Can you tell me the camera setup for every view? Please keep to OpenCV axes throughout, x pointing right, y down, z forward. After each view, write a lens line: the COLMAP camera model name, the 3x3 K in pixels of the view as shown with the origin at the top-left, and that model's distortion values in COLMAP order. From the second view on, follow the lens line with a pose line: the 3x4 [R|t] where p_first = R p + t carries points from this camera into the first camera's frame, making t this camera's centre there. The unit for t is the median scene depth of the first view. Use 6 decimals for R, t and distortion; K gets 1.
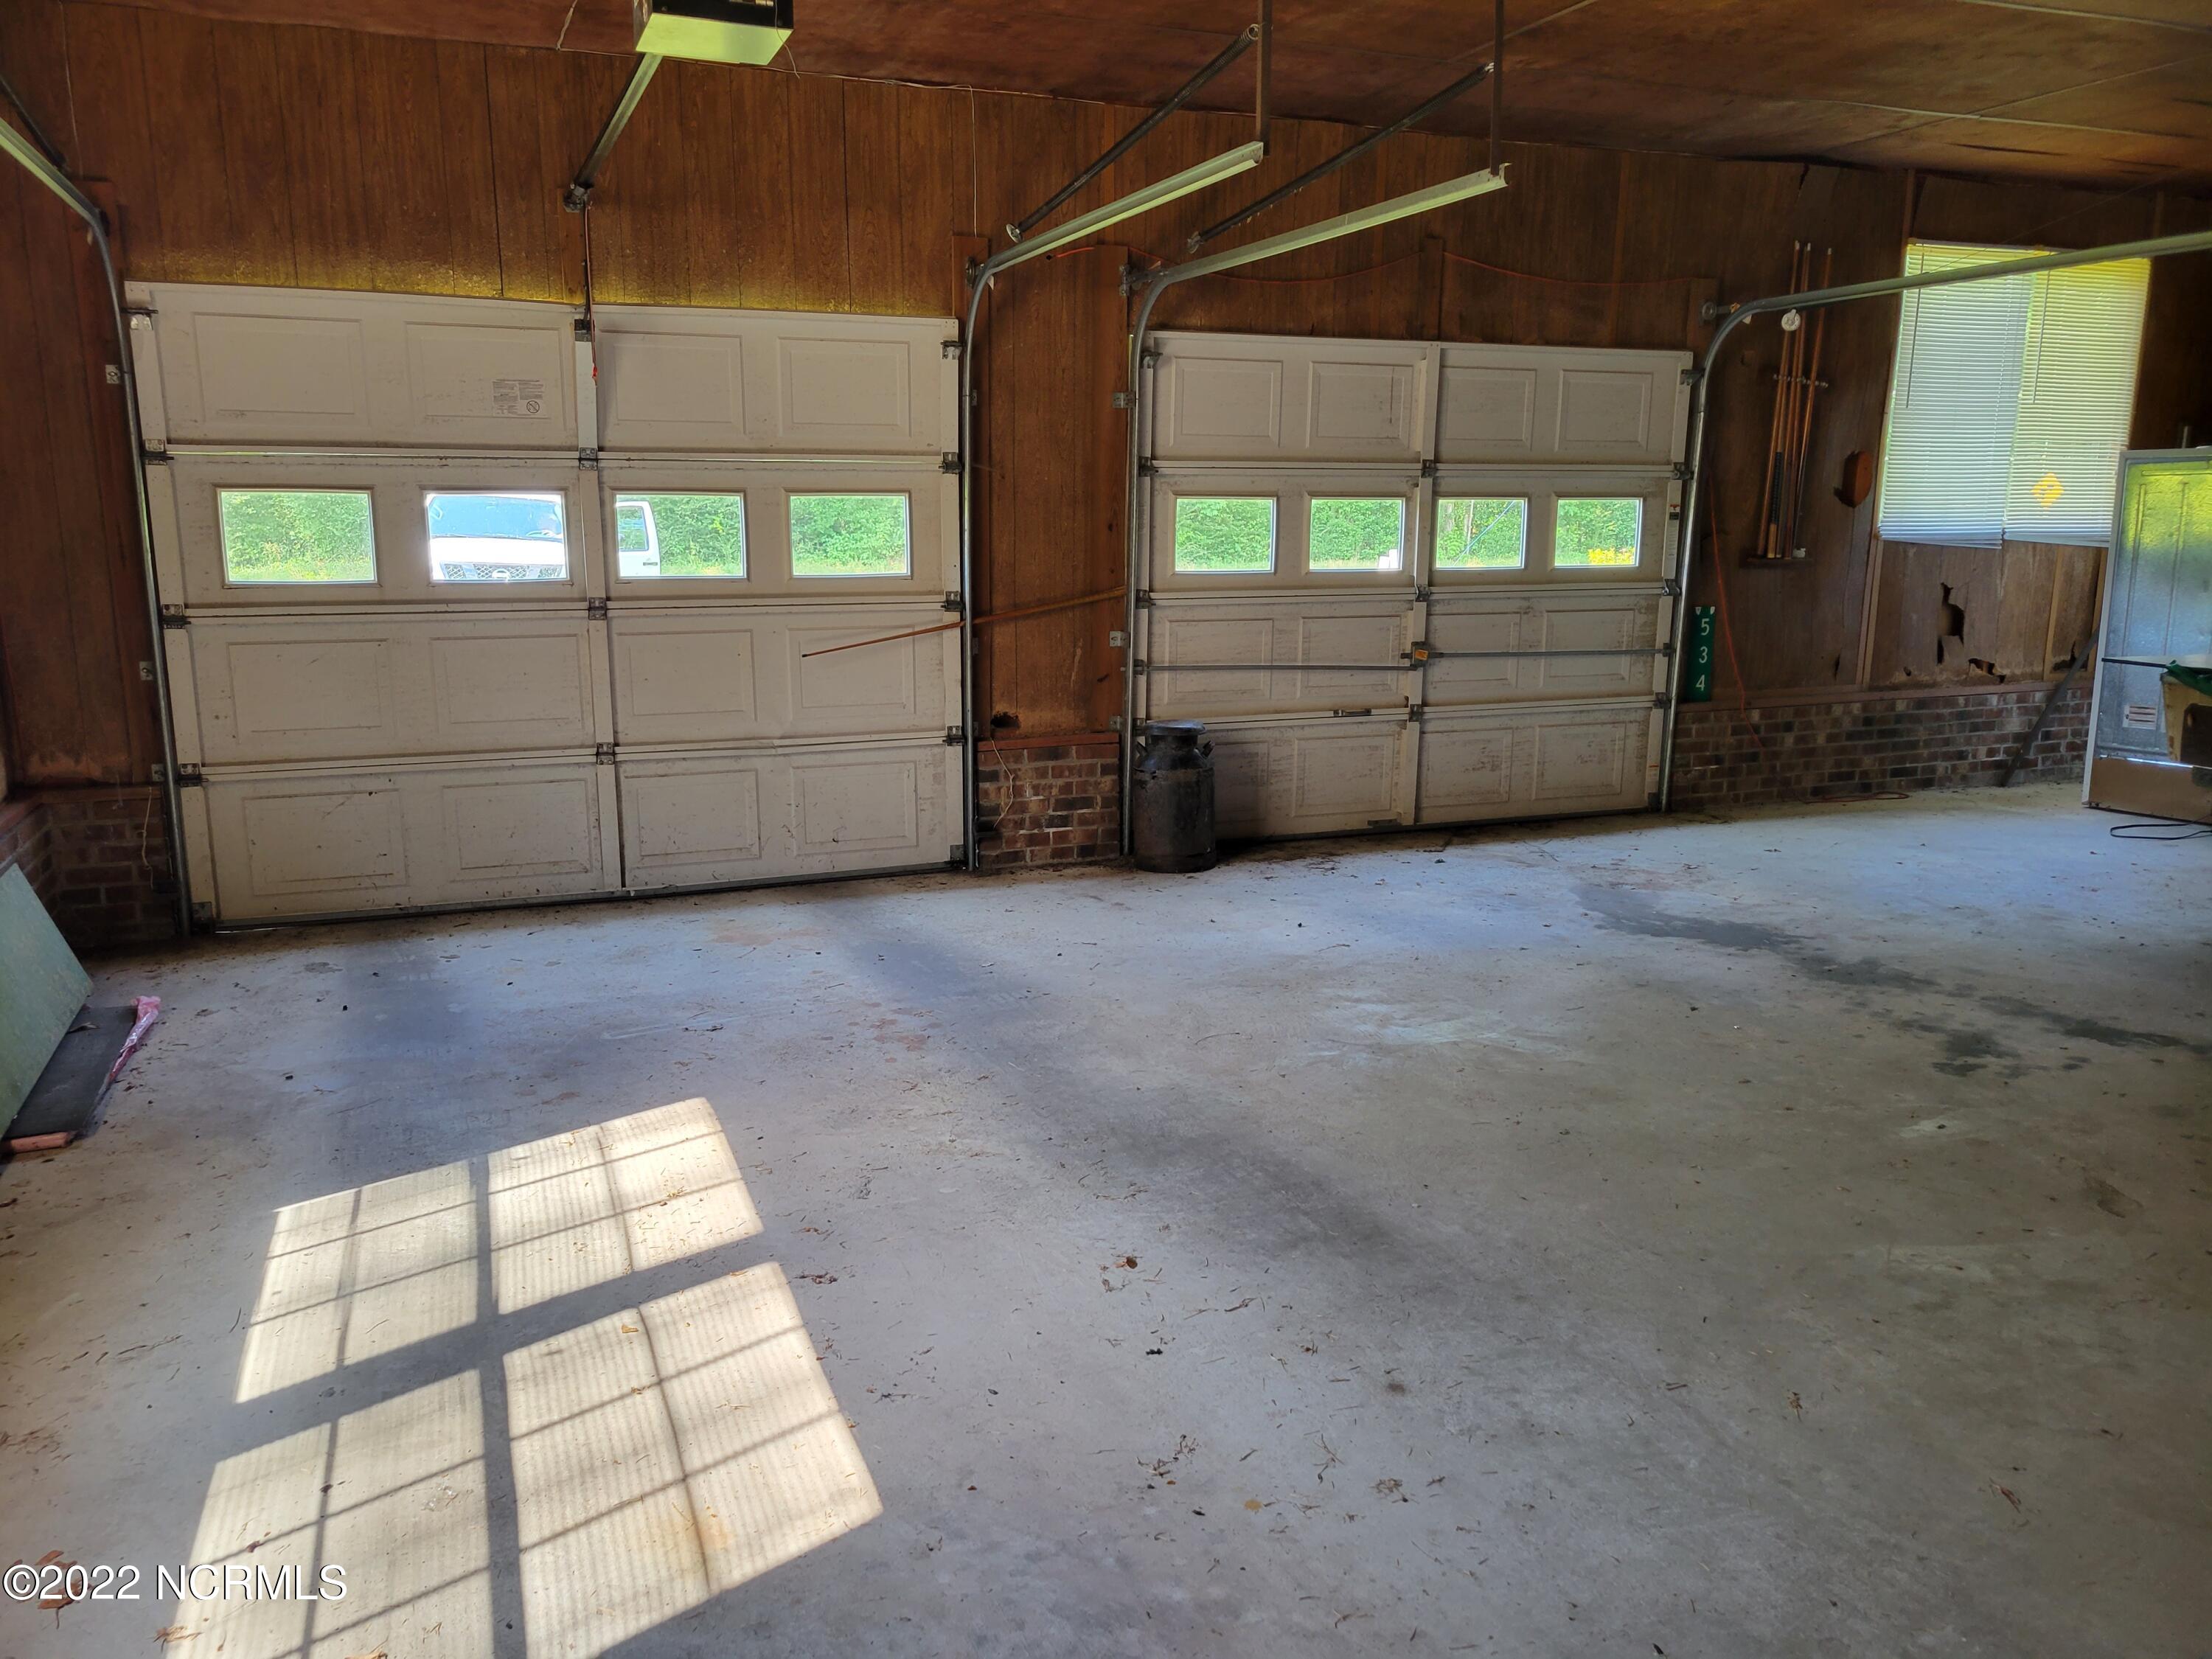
lens RADIAL K [[1671.3, 0, 1088.2], [0, 1671.3, 830.9], [0, 0, 1]] dist [0.044871, -0.017763]
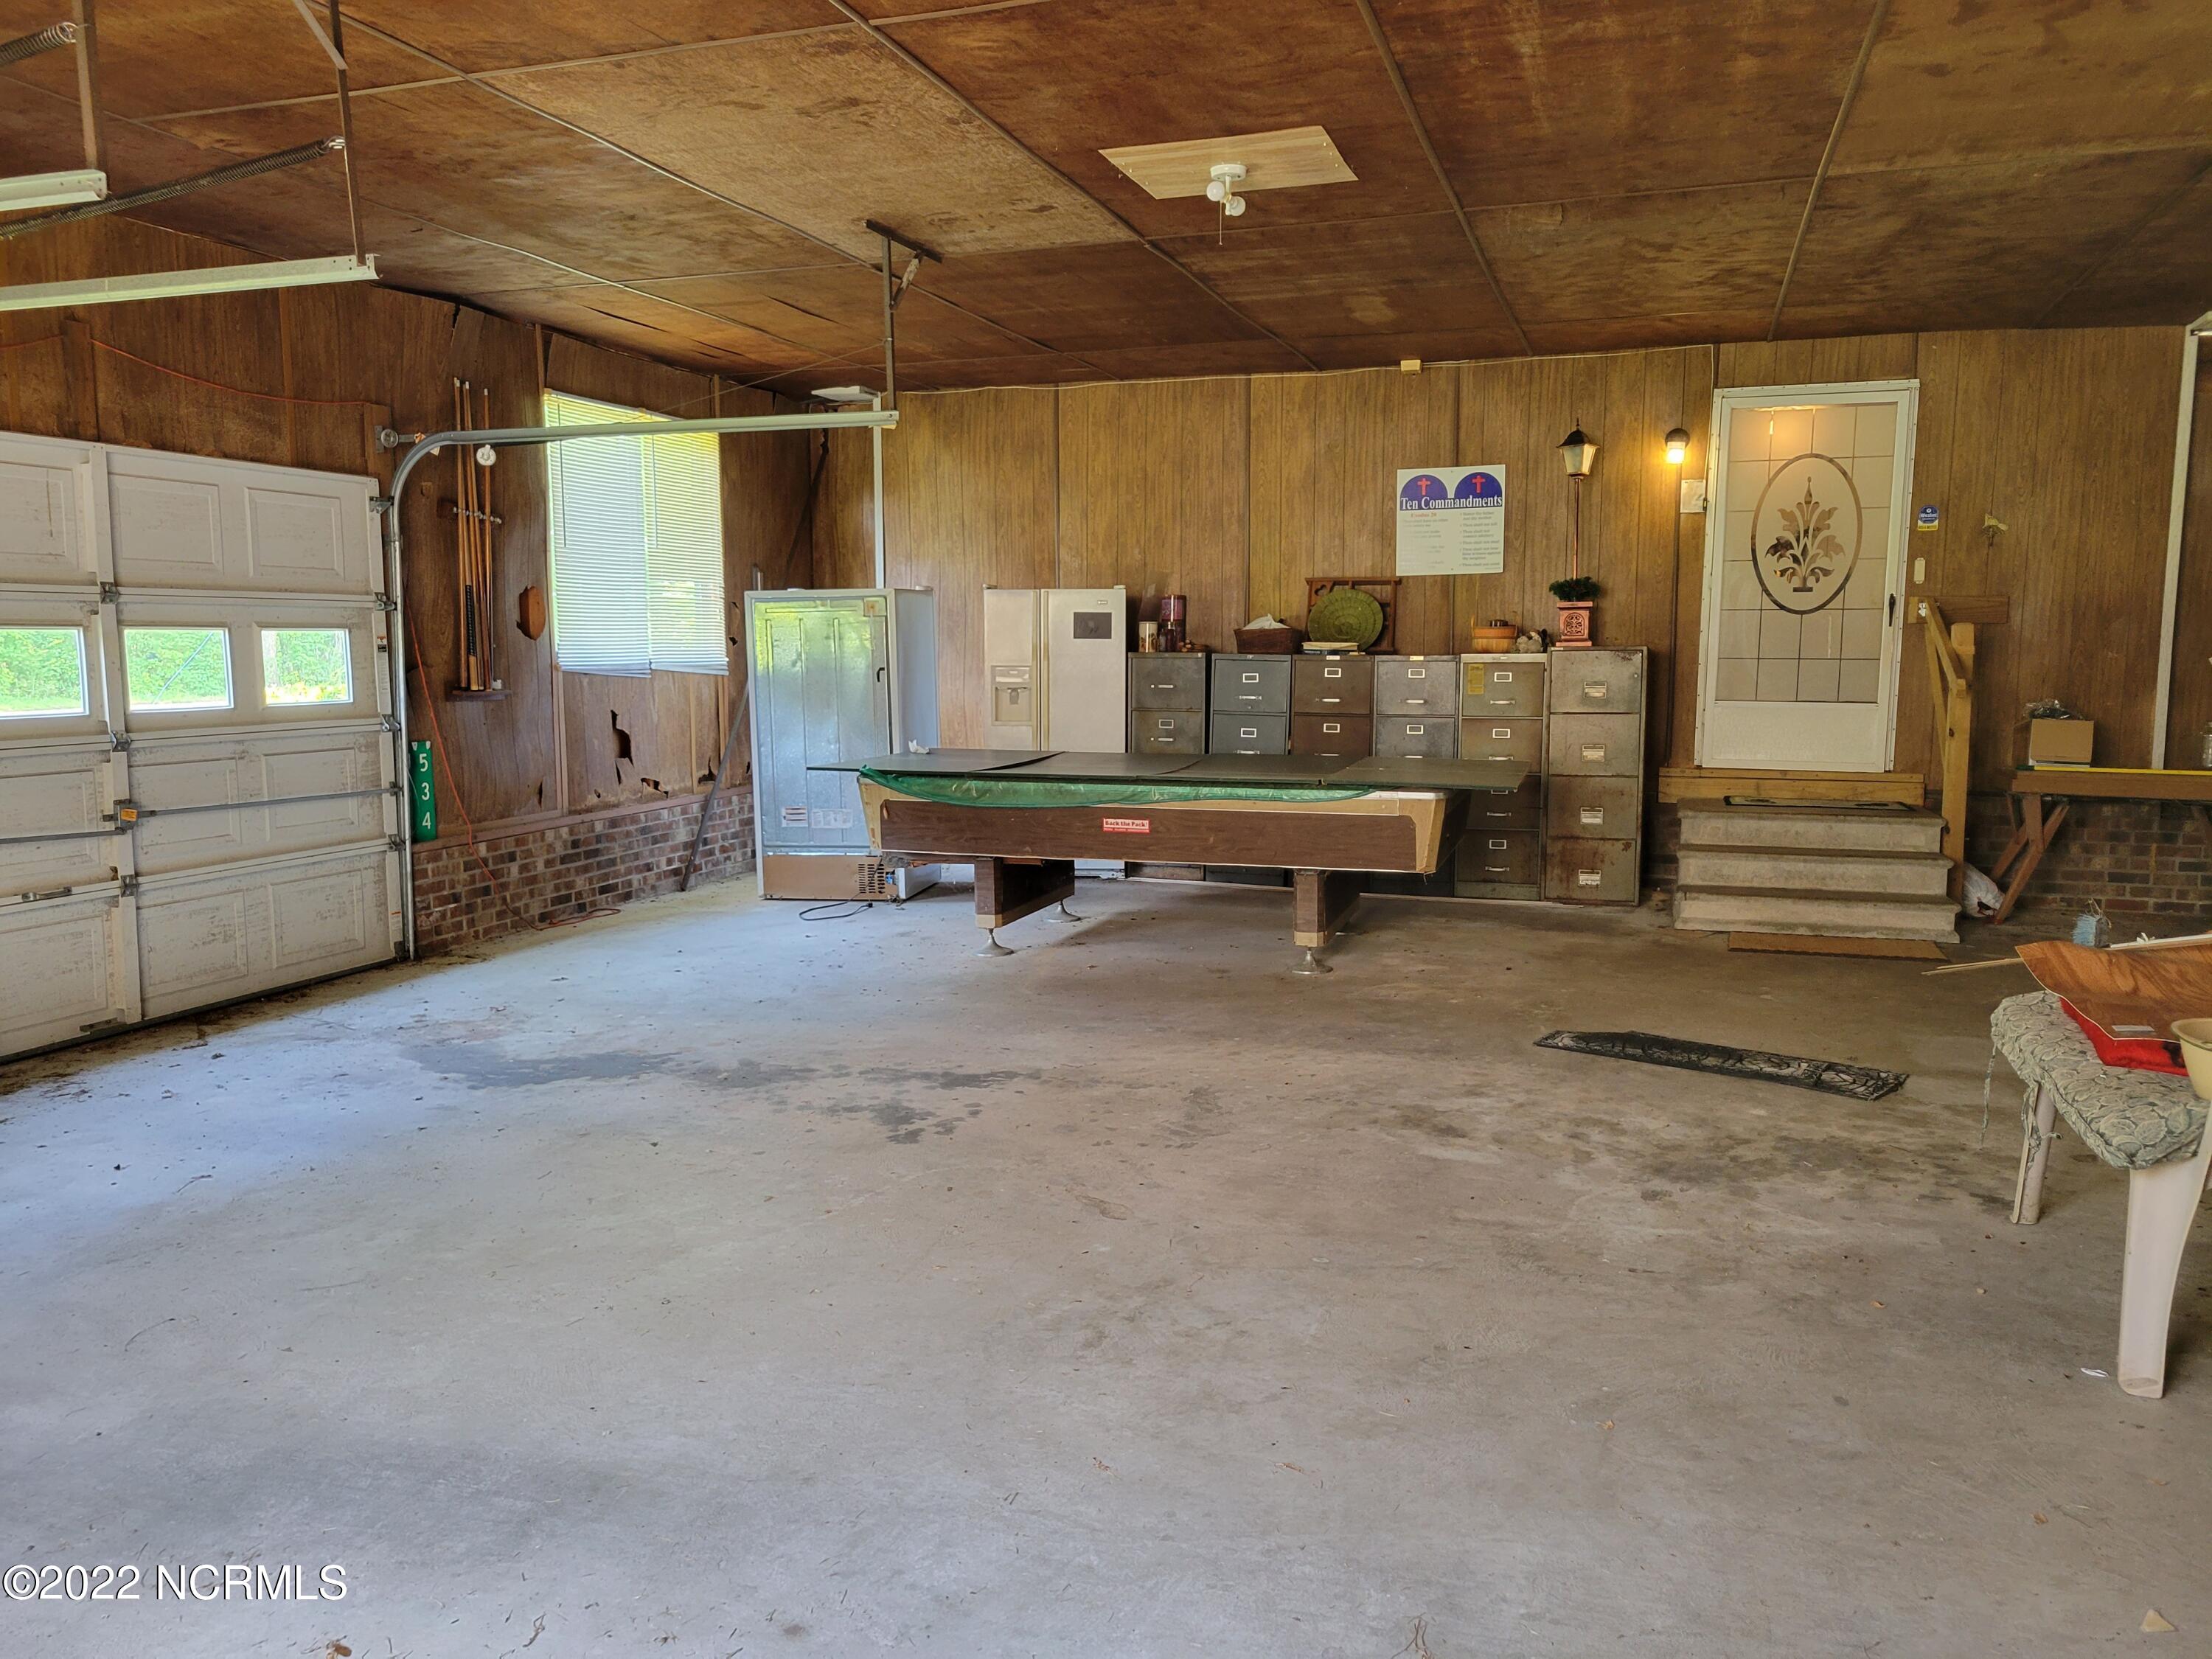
lens RADIAL K [[1671.3, 0, 1095.9], [0, 1671.3, 833.3], [0, 0, 1]] dist [0.044871, -0.017763]
pose [[0.646082, -0.095143, 0.757315, -0.127849], [0.154265, 0.988001, -0.007483, -0.016673], [-0.747516, 0.121662, 0.653007, 0.101276]]
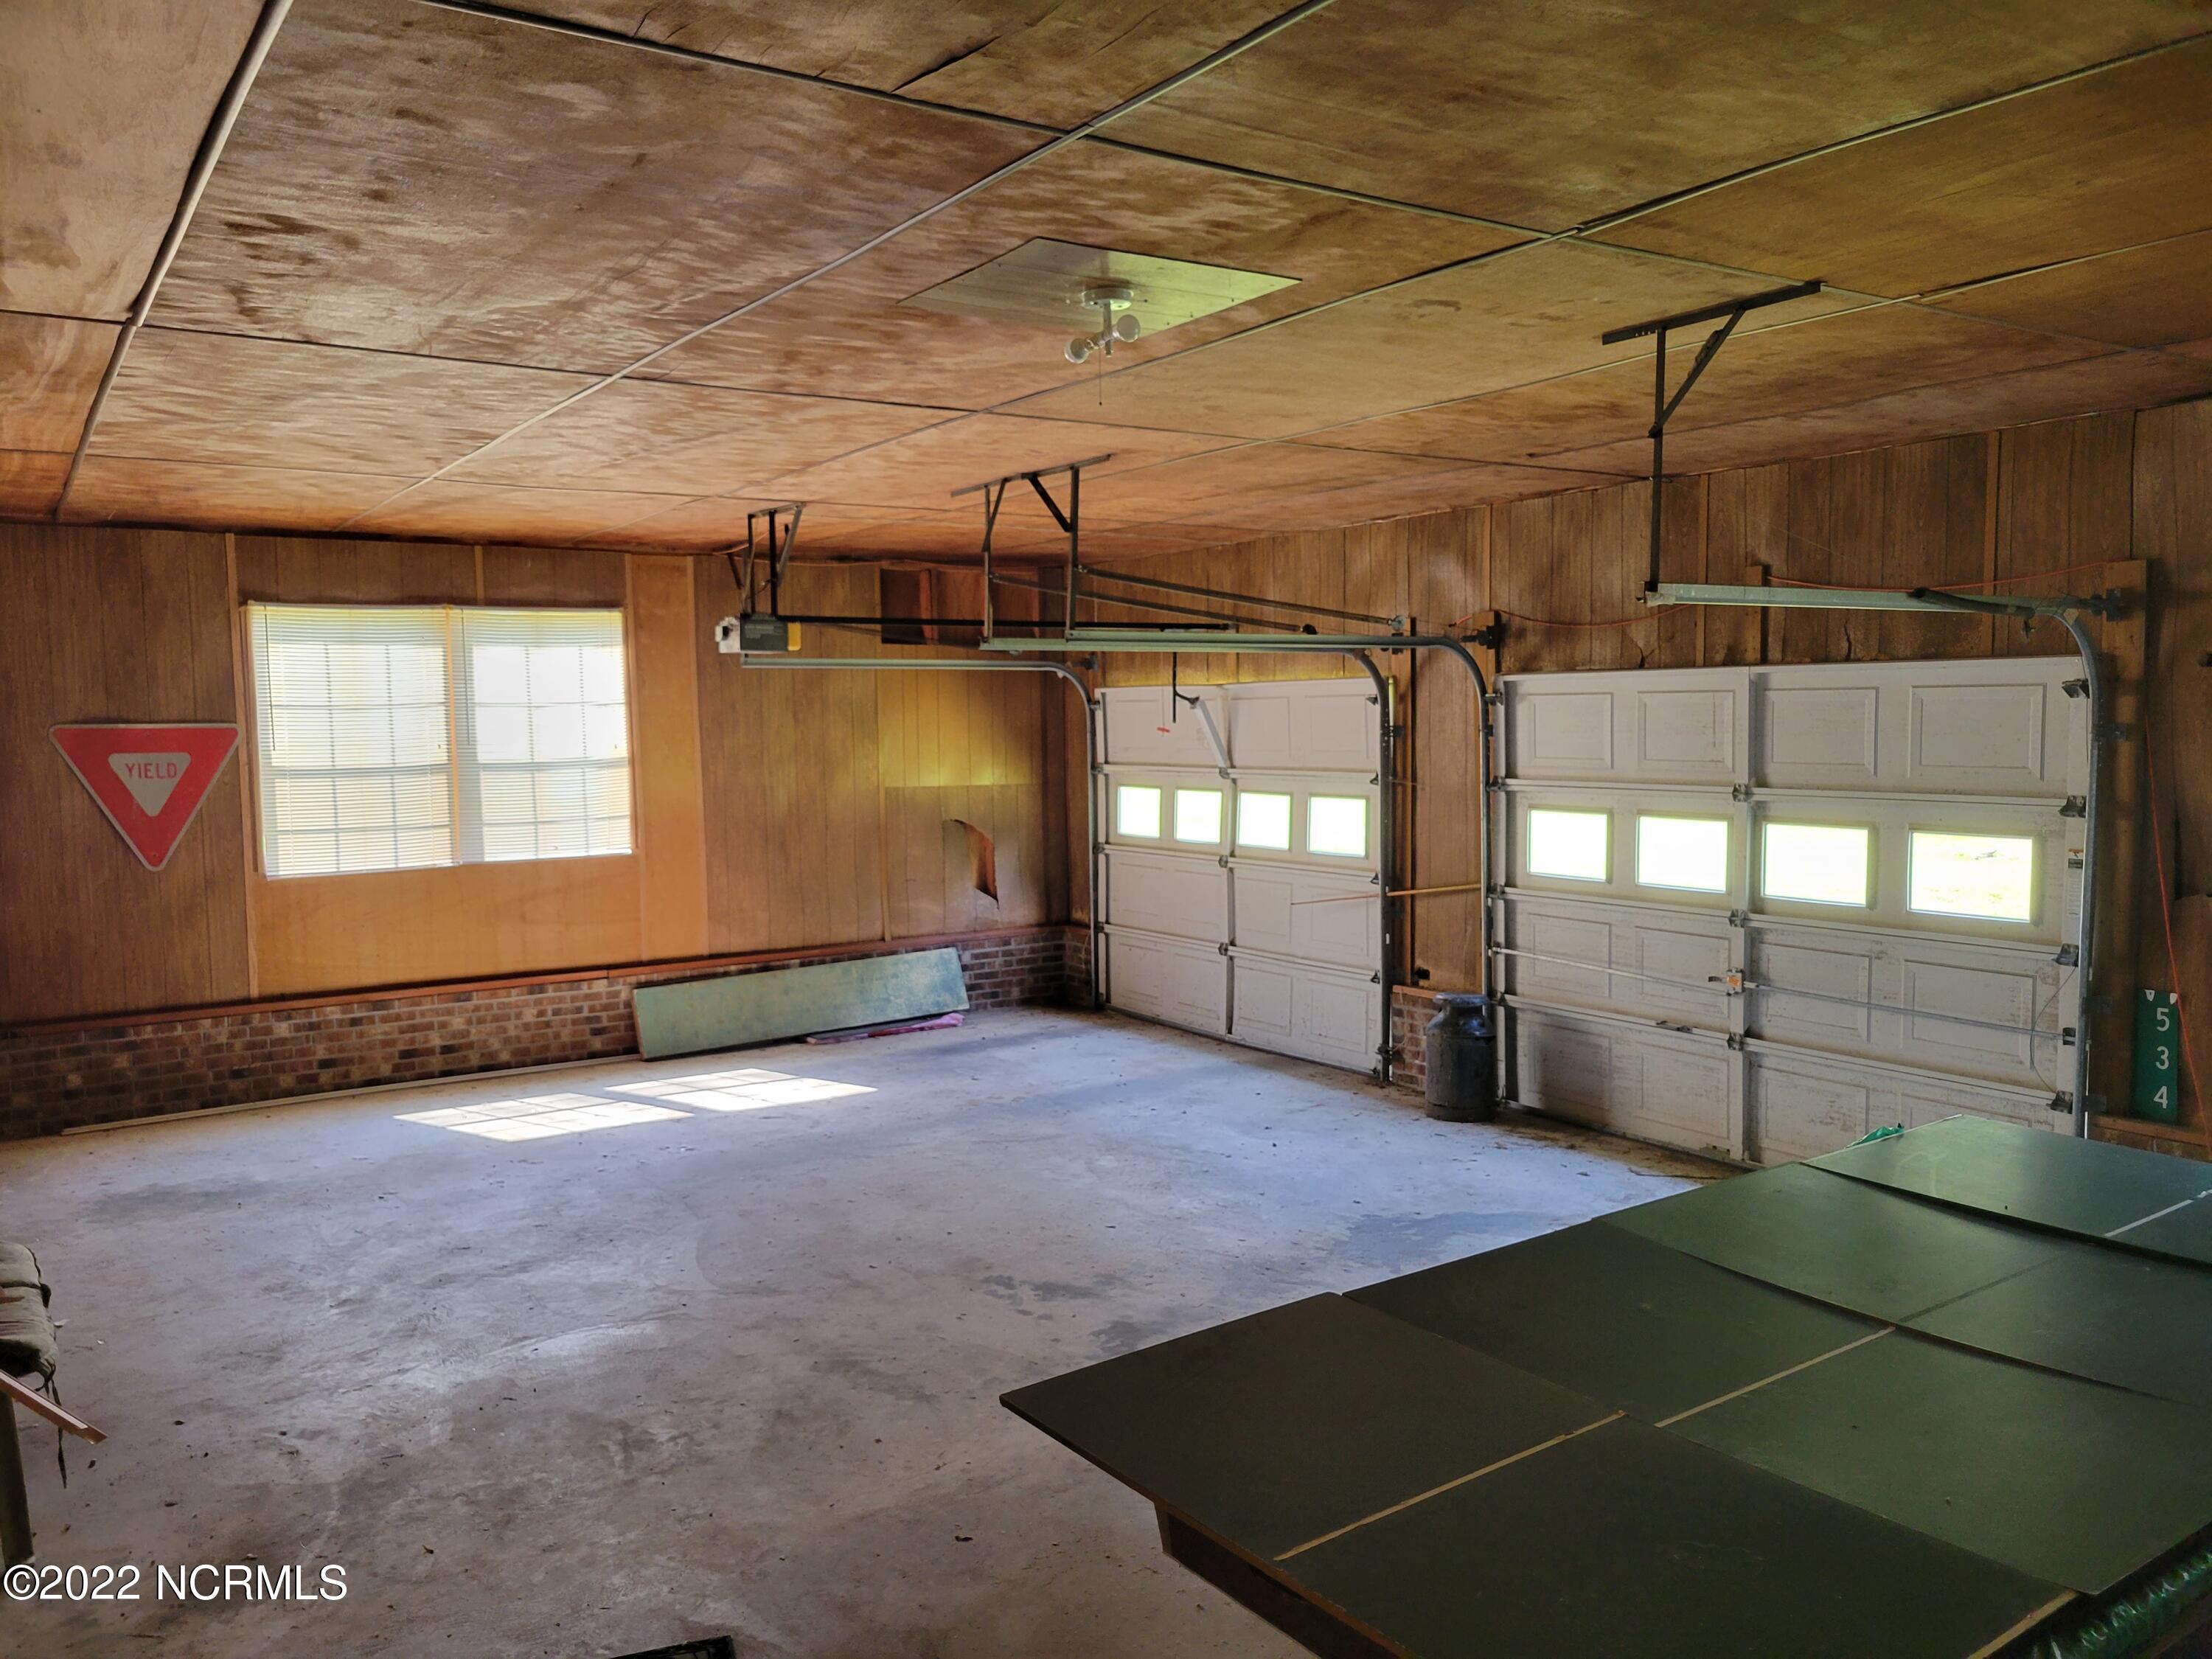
lens RADIAL K [[1671.3, 0, 1095.6], [0, 1671.3, 825.9], [0, 0, 1]] dist [0.044871, -0.017763]
pose [[0.212251, 0.063246, -0.975166, 1.072205], [-0.175448, 0.984155, 0.025642, -0.155853], [0.961336, 0.165648, 0.219985, 0.428024]]
